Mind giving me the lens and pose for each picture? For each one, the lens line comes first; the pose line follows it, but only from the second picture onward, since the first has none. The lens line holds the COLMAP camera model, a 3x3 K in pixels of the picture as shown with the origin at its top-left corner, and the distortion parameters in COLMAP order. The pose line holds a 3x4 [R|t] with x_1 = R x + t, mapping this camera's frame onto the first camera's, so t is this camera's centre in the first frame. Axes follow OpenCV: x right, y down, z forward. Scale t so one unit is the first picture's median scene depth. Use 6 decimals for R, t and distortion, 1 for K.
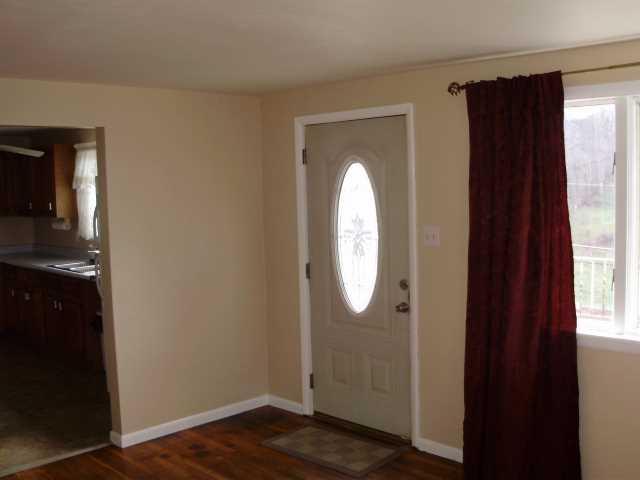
lens RADIAL K [[713.2, 0, 320.0], [0, 713.2, 240.0], [0, 0, 1]] dist [-0.216457, 0.274719]
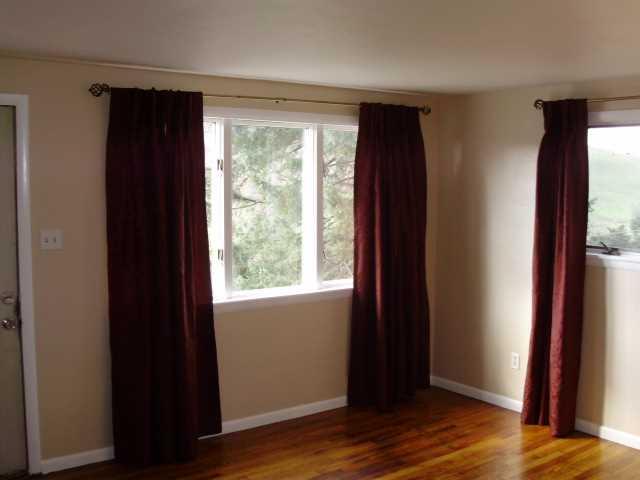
lens RADIAL K [[713.2, 0, 320.0], [0, 713.2, 240.0], [0, 0, 1]] dist [-0.216457, 0.274719]
pose [[0.142612, -0.058981, 0.988020, -0.770868], [0.074711, 0.996017, 0.048675, -0.025016], [-0.986955, 0.066874, 0.146451, 0.558060]]
